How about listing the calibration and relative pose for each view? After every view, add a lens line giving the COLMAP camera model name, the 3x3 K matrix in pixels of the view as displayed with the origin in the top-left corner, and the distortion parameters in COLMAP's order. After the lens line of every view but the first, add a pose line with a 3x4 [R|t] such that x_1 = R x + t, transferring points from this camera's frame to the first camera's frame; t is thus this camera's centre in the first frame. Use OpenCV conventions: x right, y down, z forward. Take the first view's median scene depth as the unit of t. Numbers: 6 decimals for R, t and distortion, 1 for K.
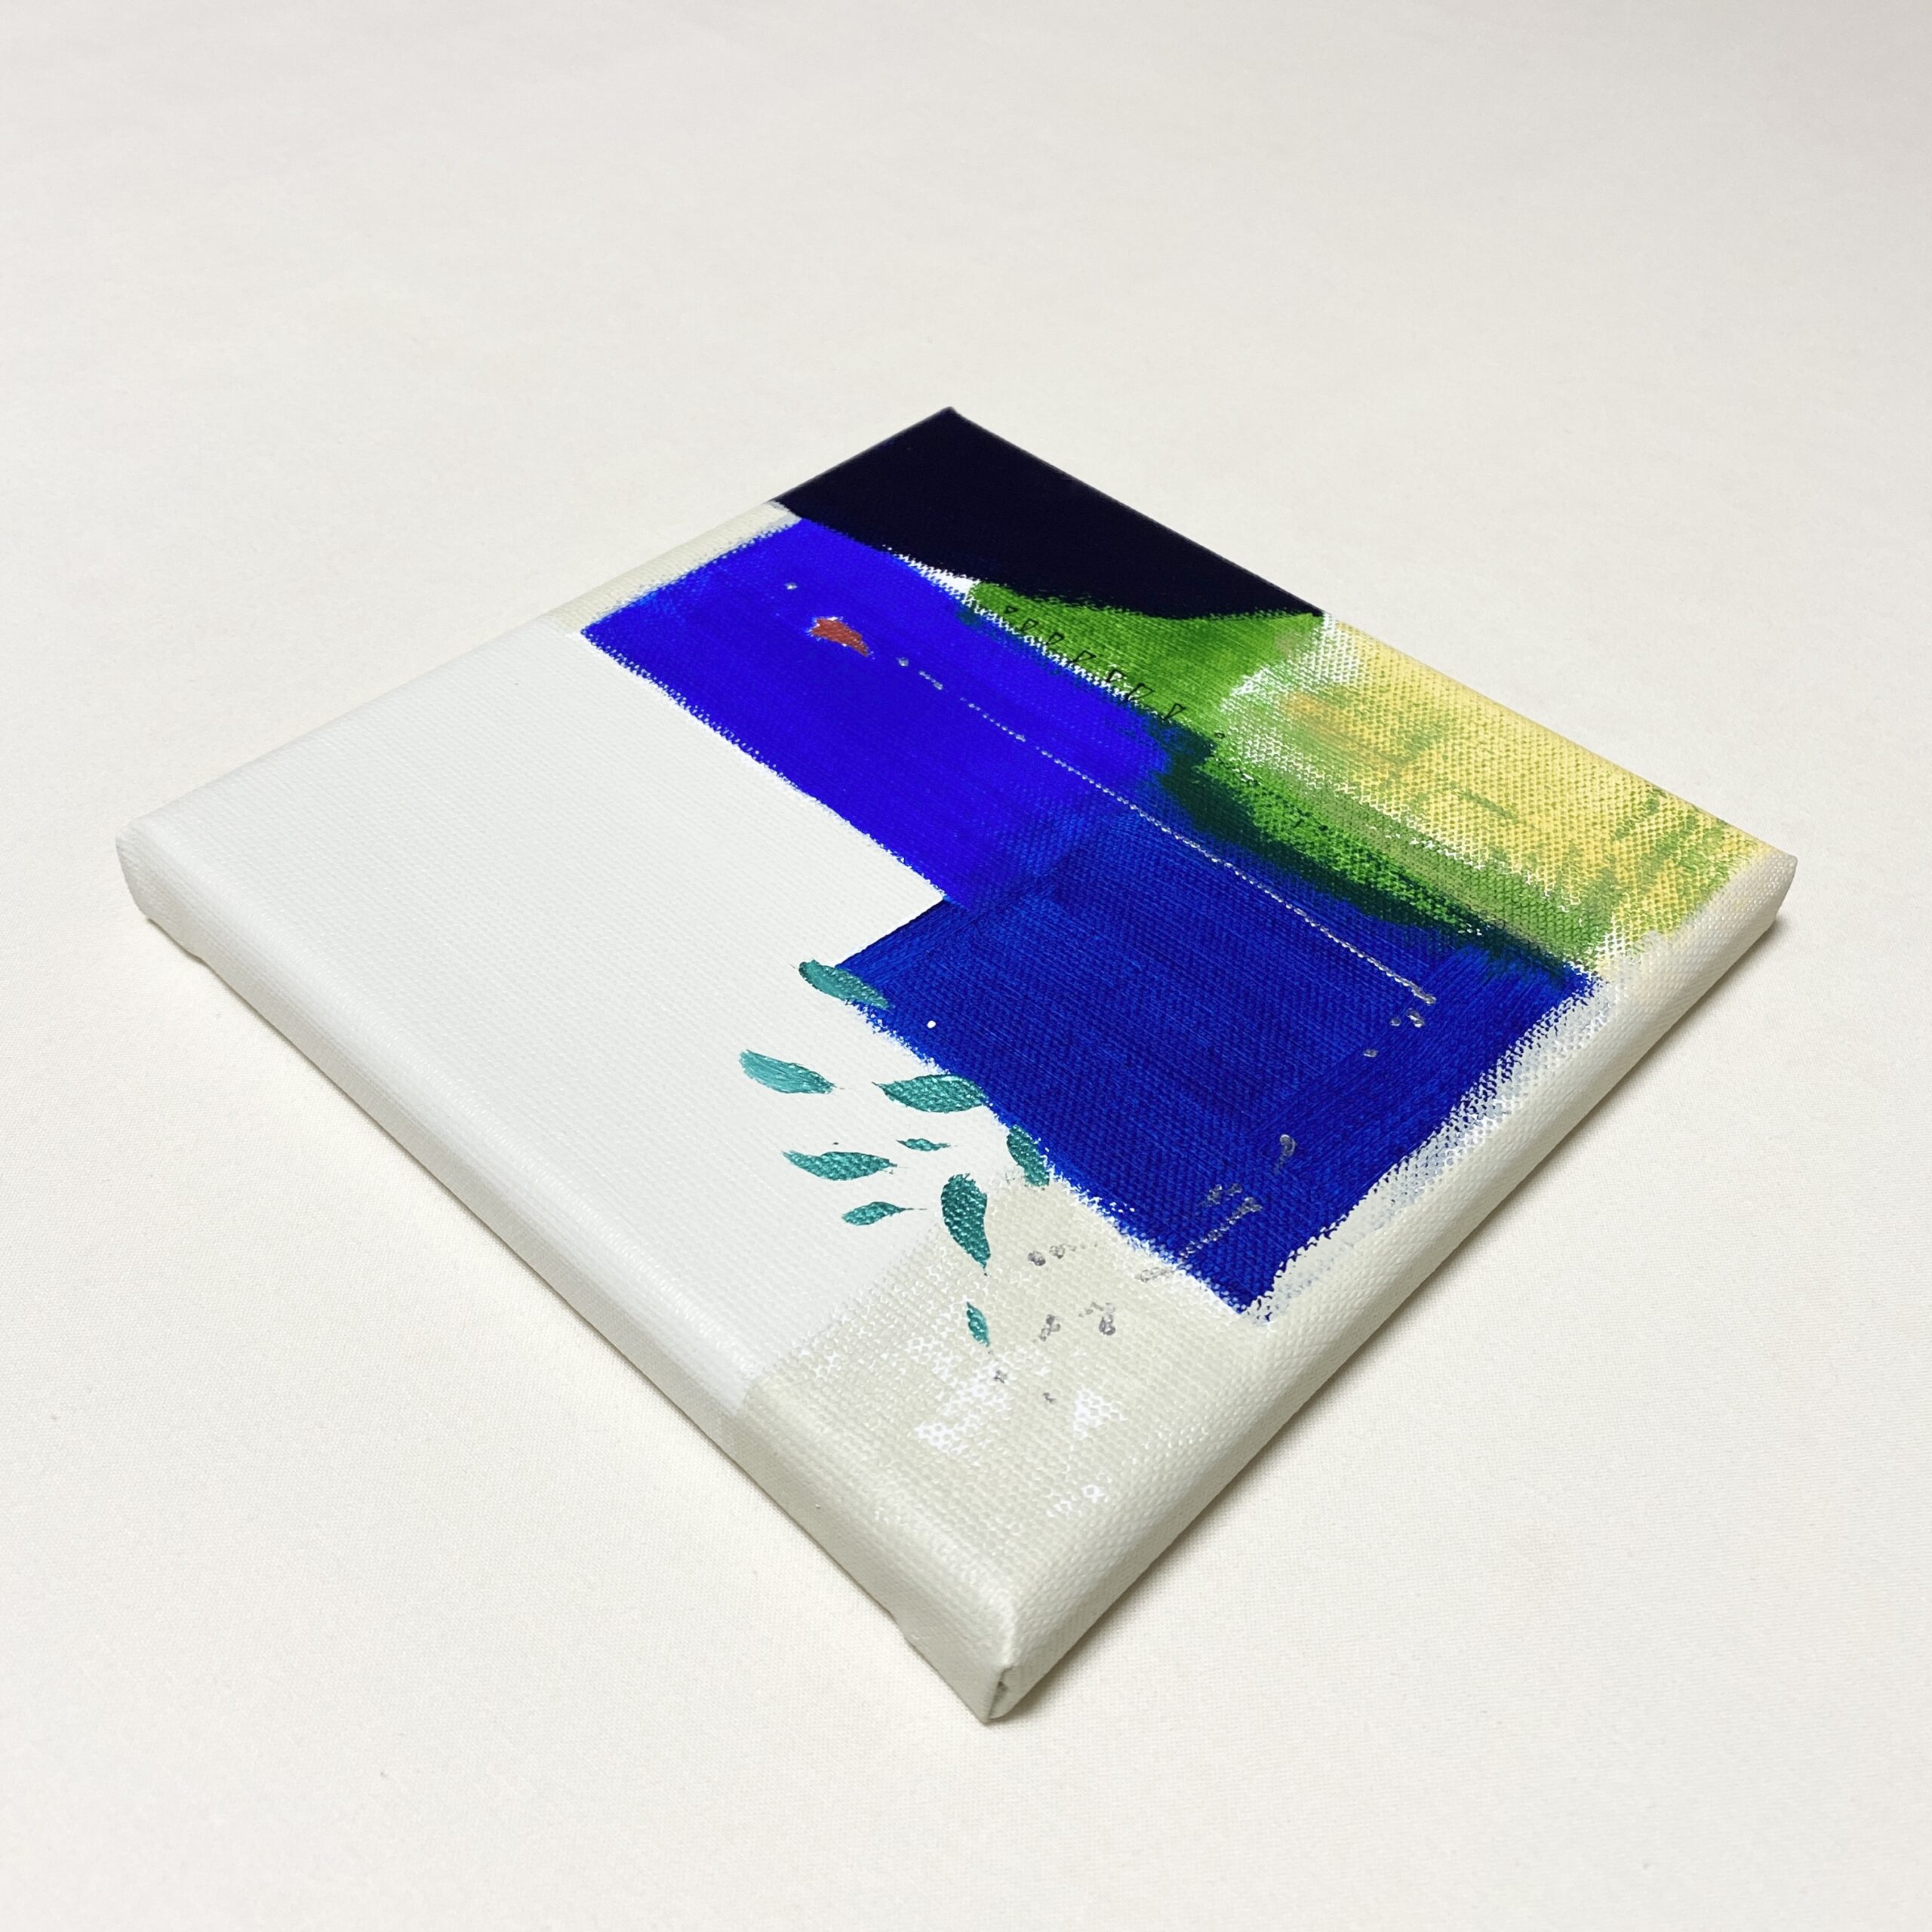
lens RADIAL K [[1941.8, 0, 981.6], [0, 1941.8, 962.5], [0, 0, 1]] dist [0.076565, 0.000000]
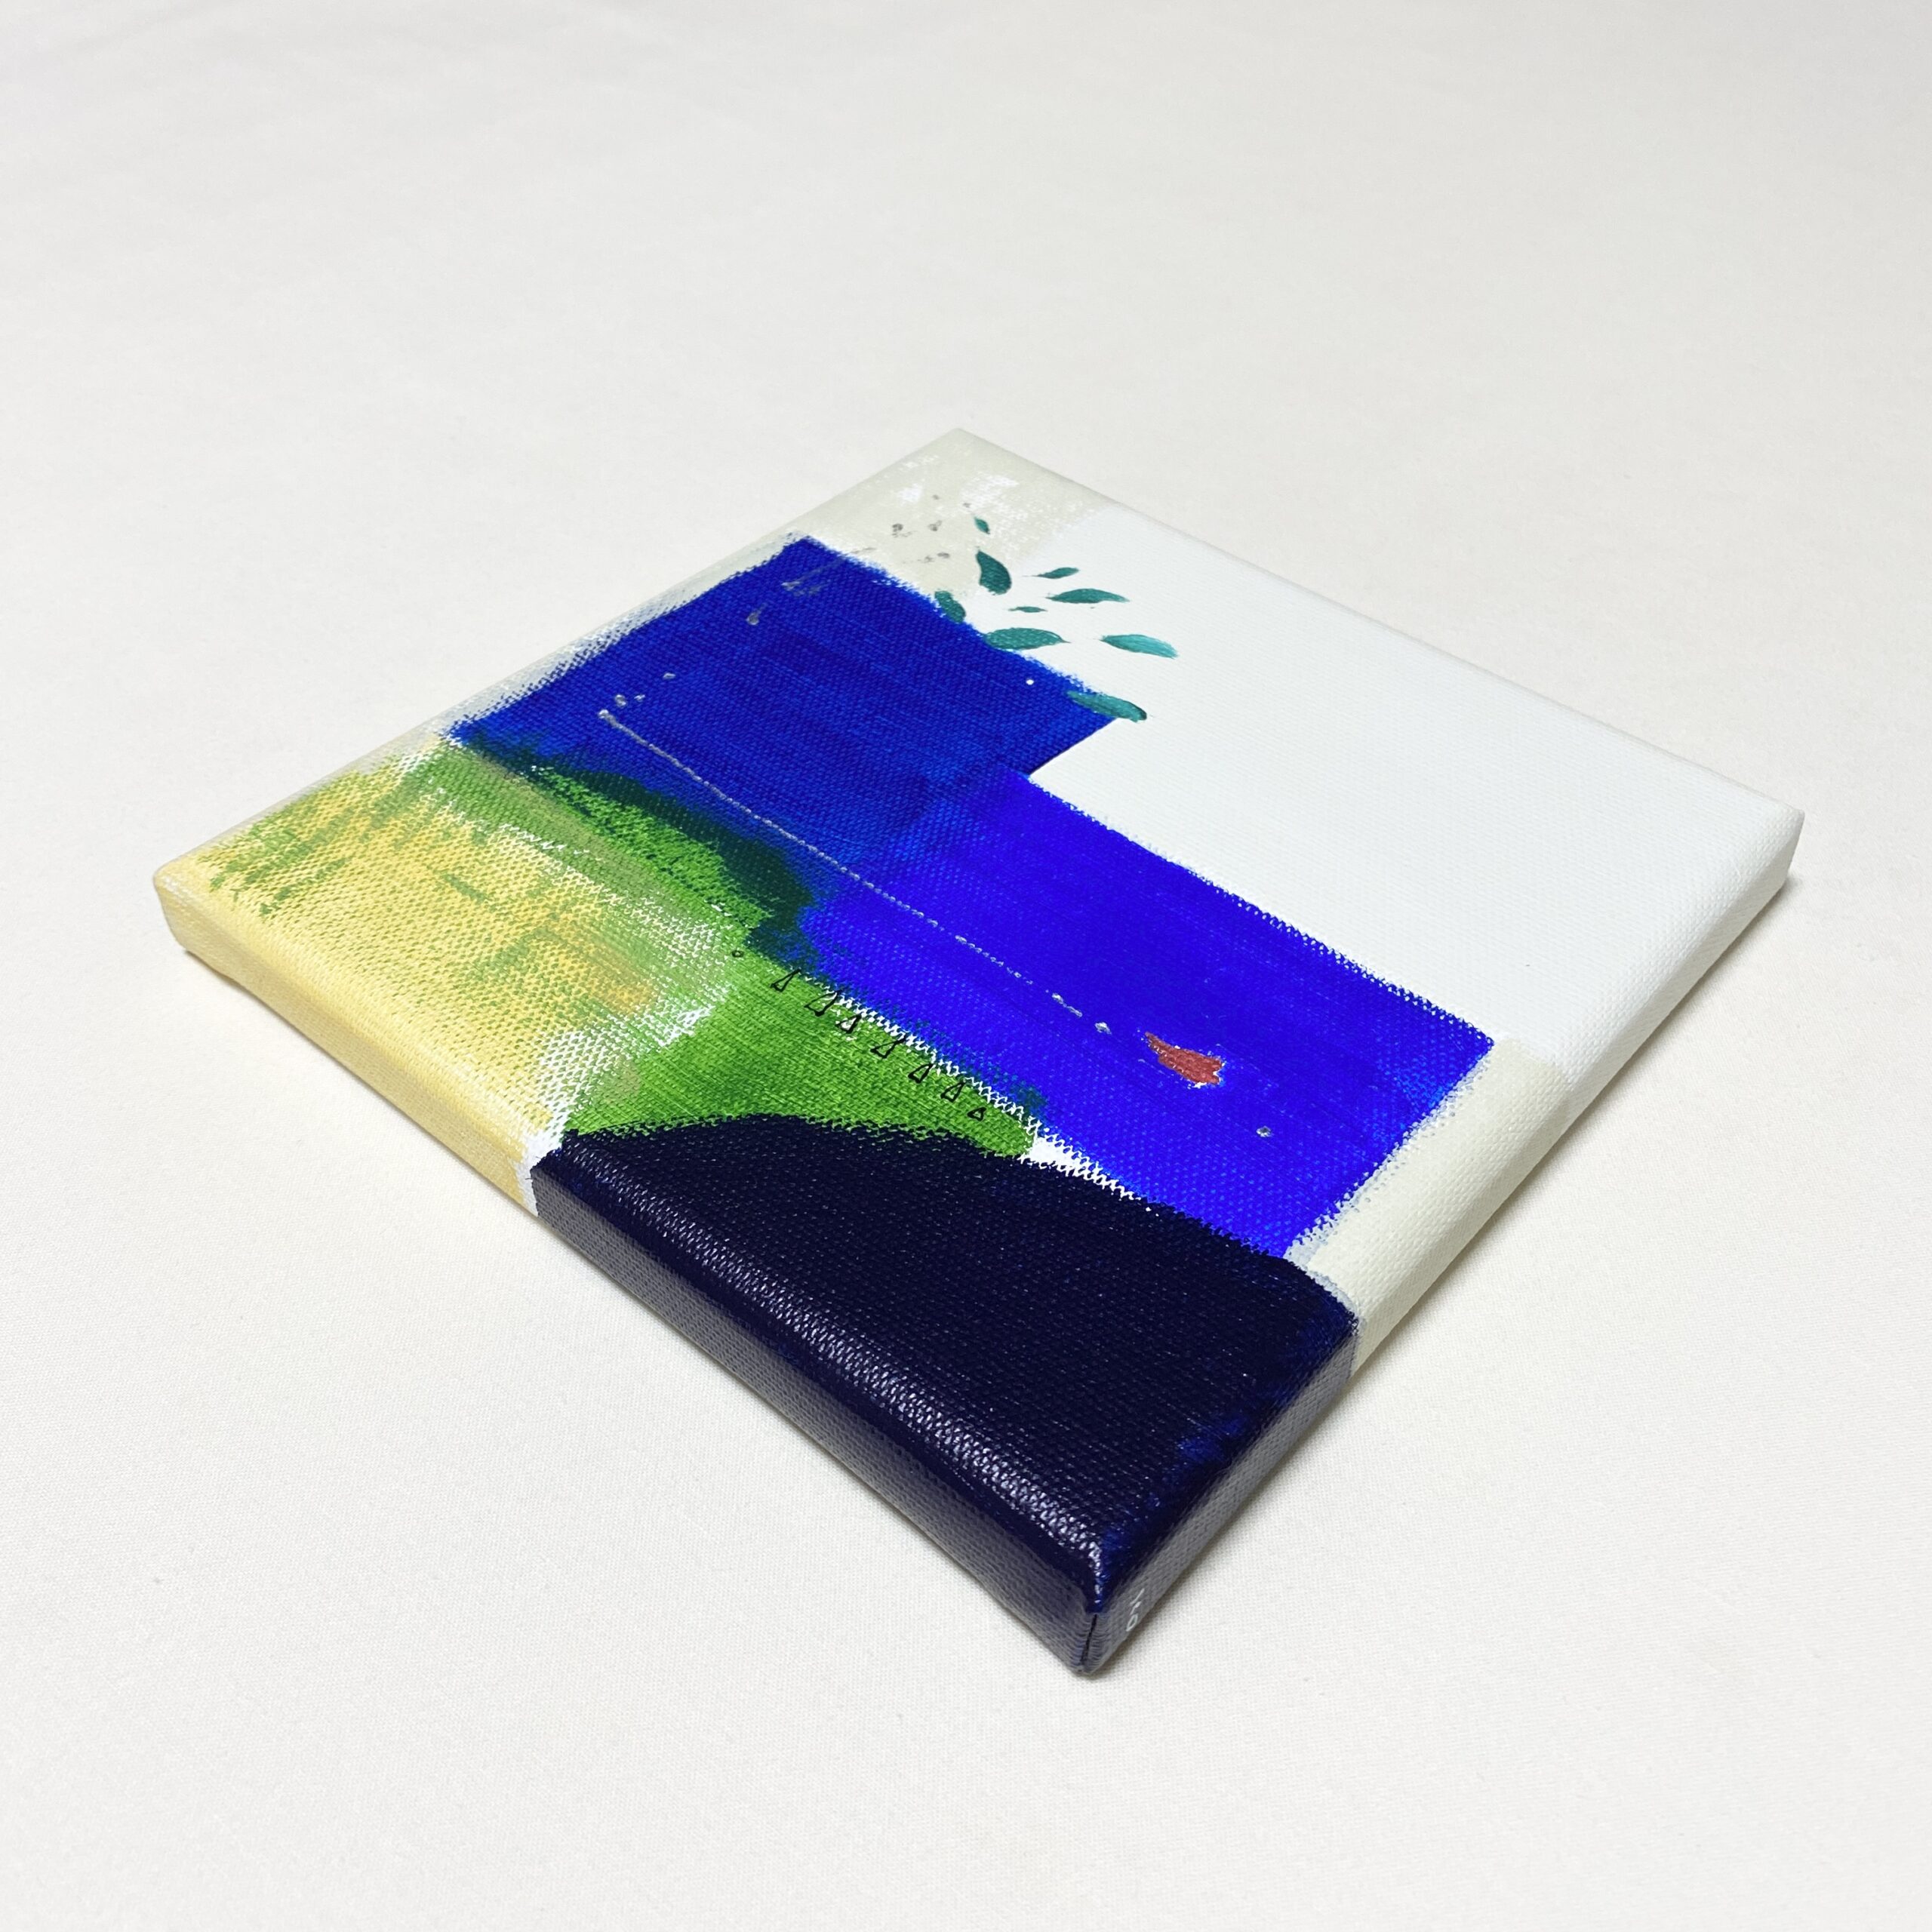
lens RADIAL K [[1941.8, 0, 986.4], [0, 1941.8, 963.8], [0, 0, 1]] dist [0.076565, 0.000000]
pose [[-0.997400, -0.020652, -0.069049, 0.074316], [-0.068730, -0.015754, 0.997511, -1.074356], [-0.021689, 0.999663, 0.014293, 1.049181]]
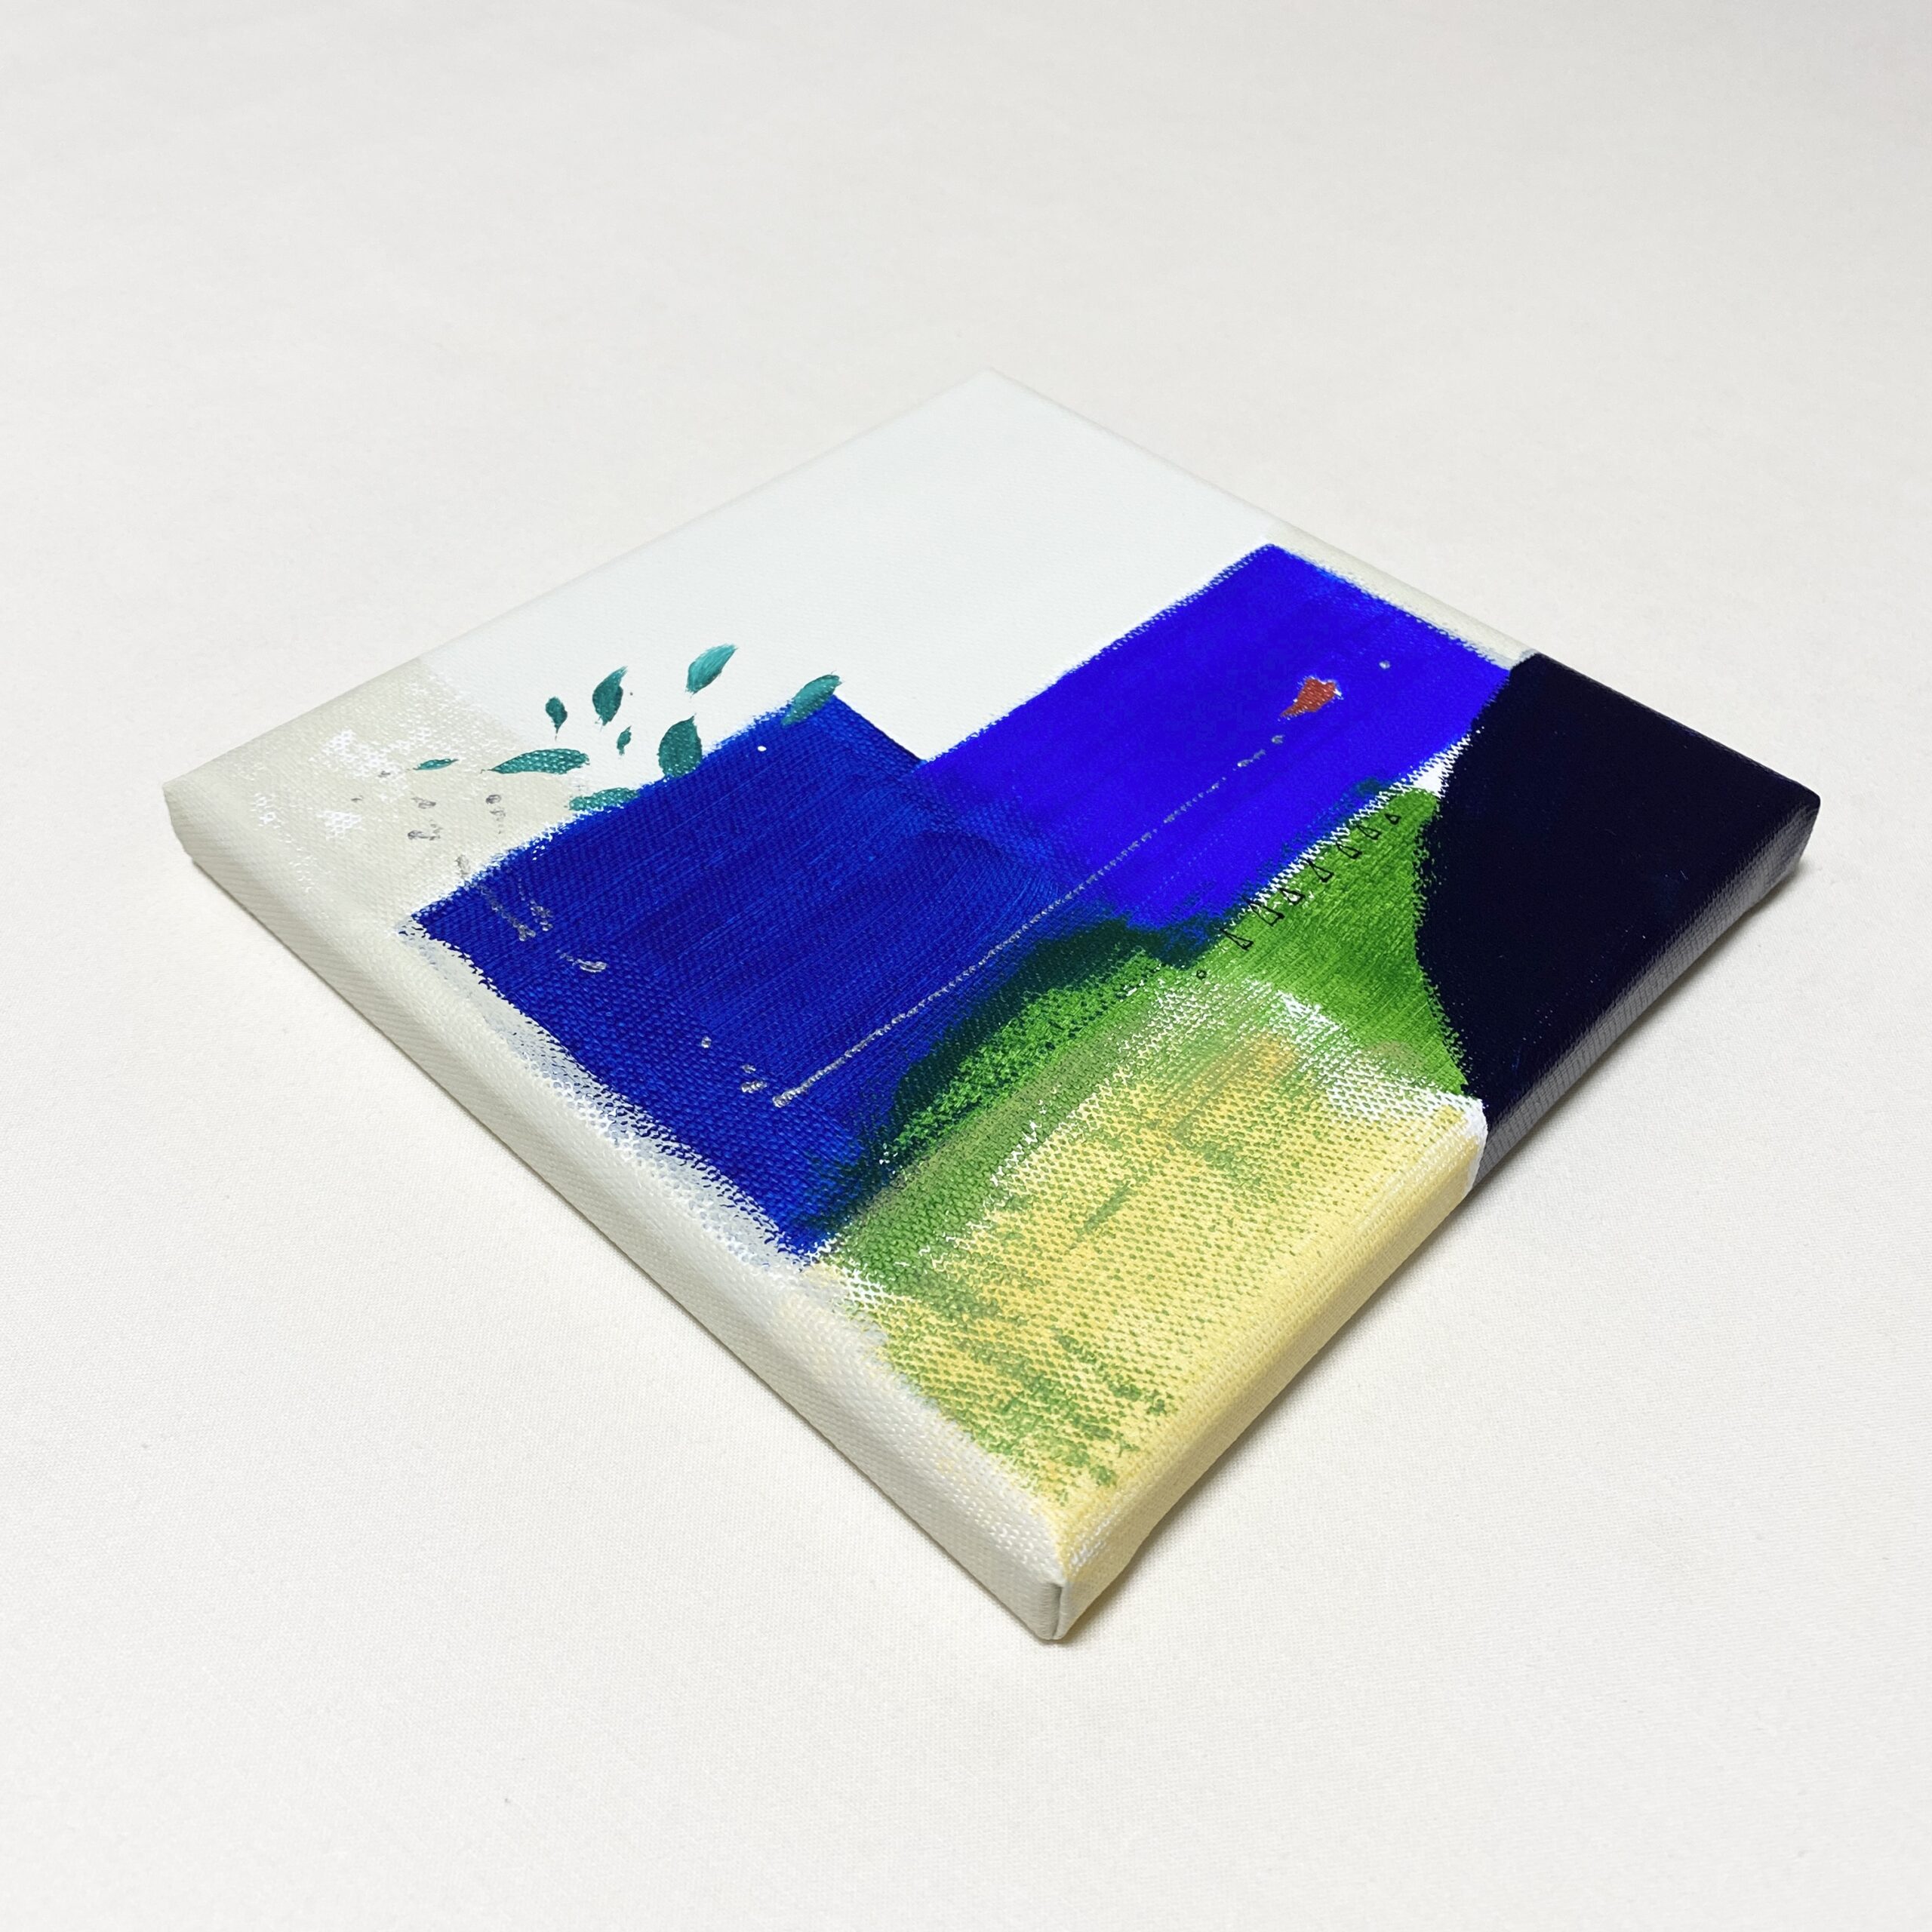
lens RADIAL K [[1941.8, 0, 973.7], [0, 1941.8, 961.8], [0, 0, 1]] dist [0.076565, 0.000000]
pose [[-0.003218, 0.683819, -0.729644, 0.791053], [-0.748822, 0.481939, 0.454973, -0.461093], [0.662763, 0.547838, 0.510508, 0.521233]]
